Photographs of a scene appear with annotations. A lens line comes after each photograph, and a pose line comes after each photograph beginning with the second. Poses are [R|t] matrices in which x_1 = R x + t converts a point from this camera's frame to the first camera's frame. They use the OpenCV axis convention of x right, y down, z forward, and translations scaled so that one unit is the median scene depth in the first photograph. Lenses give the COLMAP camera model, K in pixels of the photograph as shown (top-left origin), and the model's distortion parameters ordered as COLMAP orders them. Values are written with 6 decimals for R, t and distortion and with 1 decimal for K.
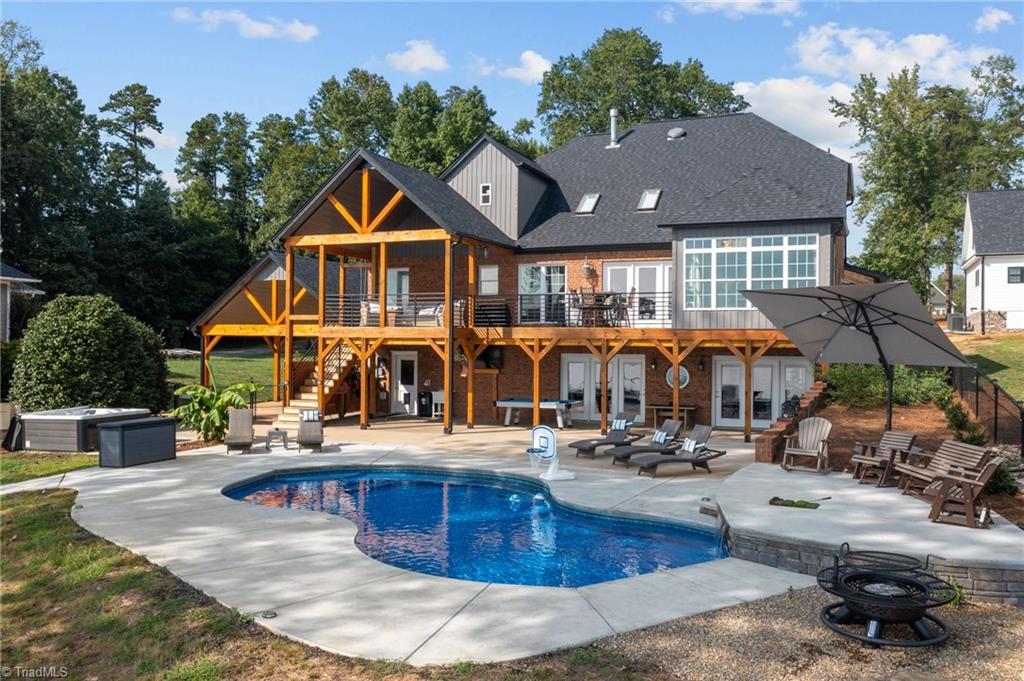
lens RADIAL K [[843.7, 0, 512.0], [0, 843.7, 340.5], [0, 0, 1]] dist [-0.013580, 0.000696]
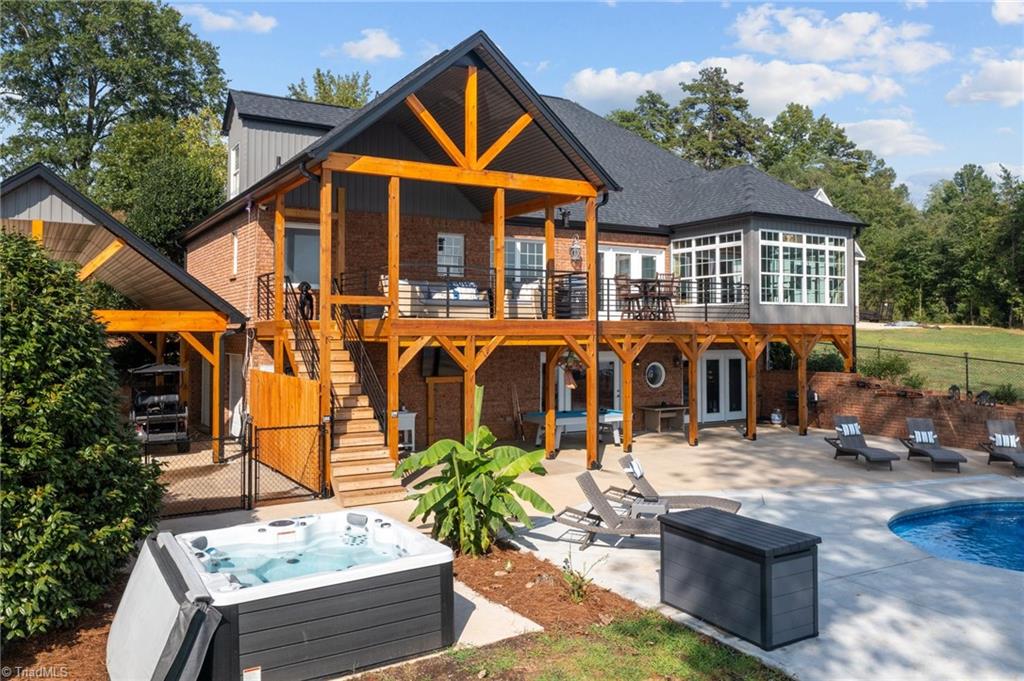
lens RADIAL K [[824.6, 0, 513.0], [0, 824.6, 307.2], [0, 0, 1]] dist [-0.007373, -0.003182]
pose [[0.592081, 0.017987, 0.805678, -0.616445], [0.003557, 0.999683, -0.024932, -0.008290], [-0.805871, 0.017628, 0.591829, 0.582320]]
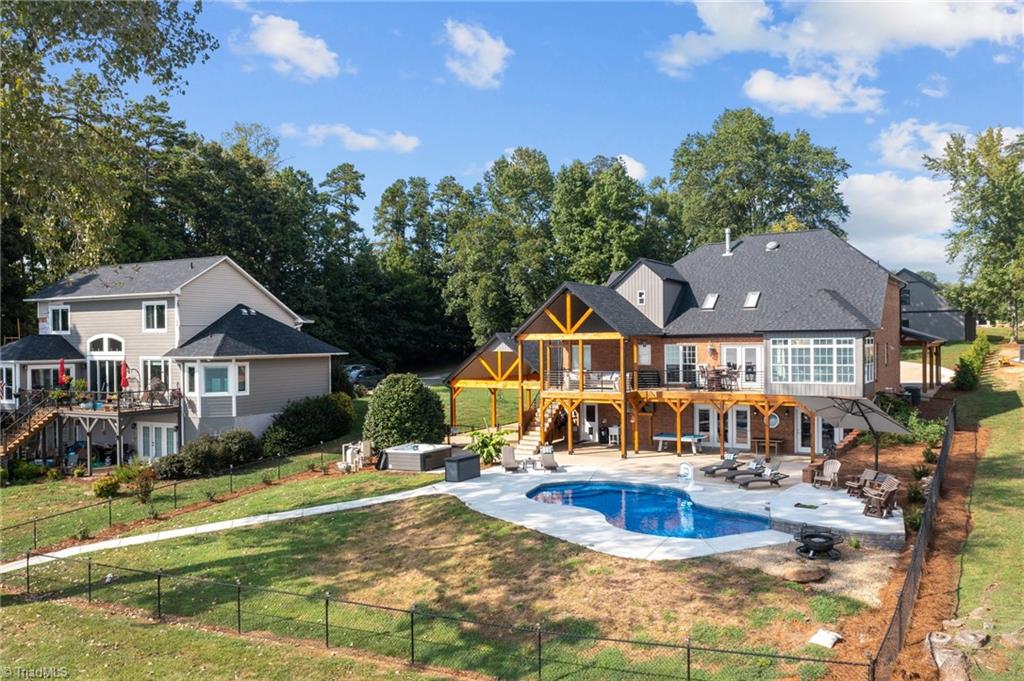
lens RADIAL K [[807.0, 0, 515.6], [0, 807.0, 343.8], [0, 0, 1]] dist [-0.011447, 0.007141]
pose [[0.987383, -0.020106, -0.157069, -0.030761], [0.021217, 0.999760, 0.005396, -0.112034], [0.156923, -0.008661, 0.987573, -0.516815]]
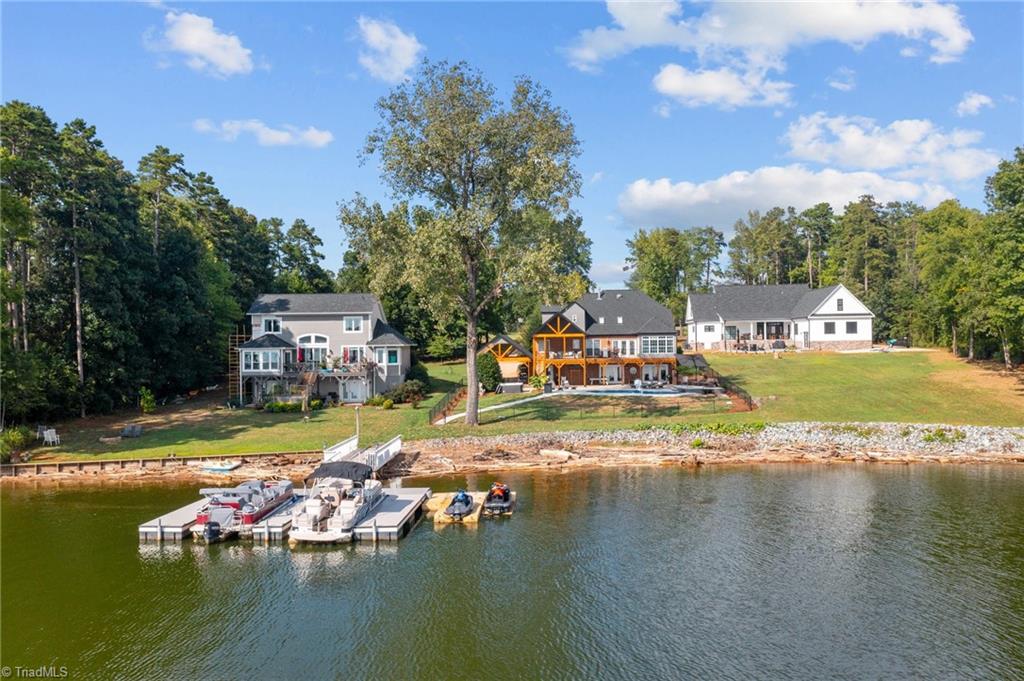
lens RADIAL K [[807.0, 0, 515.6], [0, 807.0, 343.8], [0, 0, 1]] dist [-0.011447, 0.007141]
pose [[0.946696, -0.022014, 0.321375, -1.415643], [0.021965, 0.999752, 0.003778, -0.096918], [-0.321378, 0.003482, 0.946945, -2.171179]]
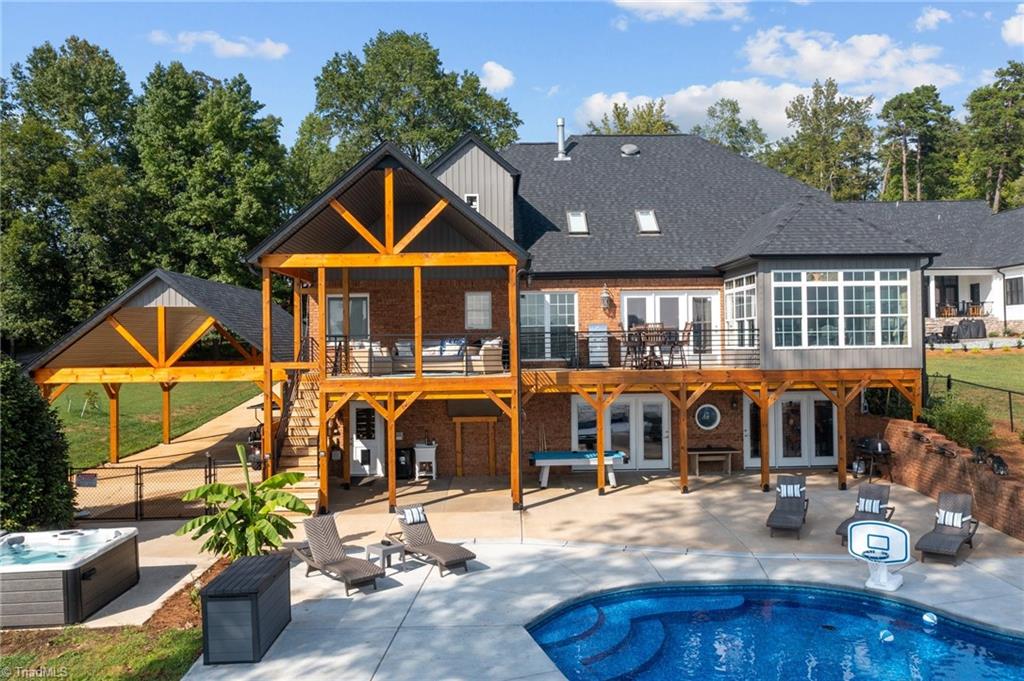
lens RADIAL K [[811.6, 0, 511.3], [0, 811.6, 329.9], [0, 0, 1]] dist [-0.008491, -0.001265]
pose [[0.911656, -0.015072, 0.410677, -0.356413], [0.020388, 0.999755, -0.008568, -0.047484], [-0.410448, 0.016184, 0.911741, 0.275636]]
